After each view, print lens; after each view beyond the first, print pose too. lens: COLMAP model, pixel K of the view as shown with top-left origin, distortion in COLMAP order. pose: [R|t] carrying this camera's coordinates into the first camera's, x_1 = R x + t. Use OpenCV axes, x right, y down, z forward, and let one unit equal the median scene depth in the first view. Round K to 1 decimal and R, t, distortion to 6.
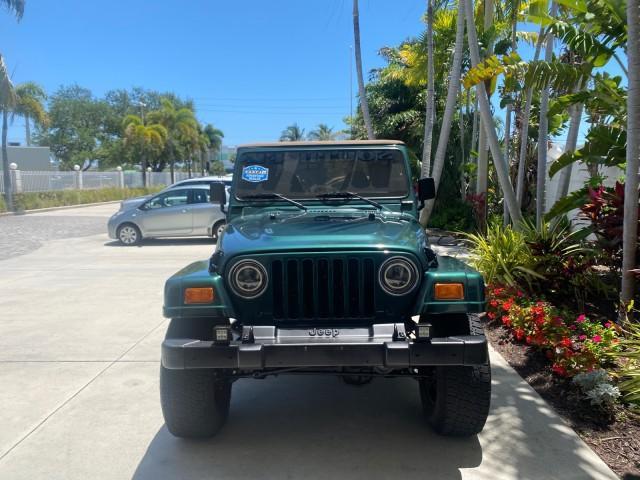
lens RADIAL K [[491.2, 0, 319.9], [0, 491.2, 238.8], [0, 0, 1]] dist [0.024264, -0.026905]
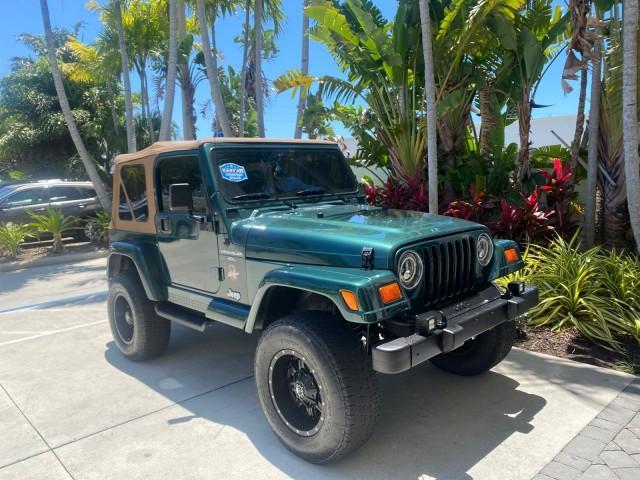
lens RADIAL K [[491.2, 0, 323.2], [0, 491.2, 236.3], [0, 0, 1]] dist [0.024264, -0.026905]
pose [[0.715186, -0.099761, 0.691778, -0.176145], [0.112419, 0.993293, 0.027020, -0.006376], [-0.689834, 0.058445, 0.721605, 0.068656]]
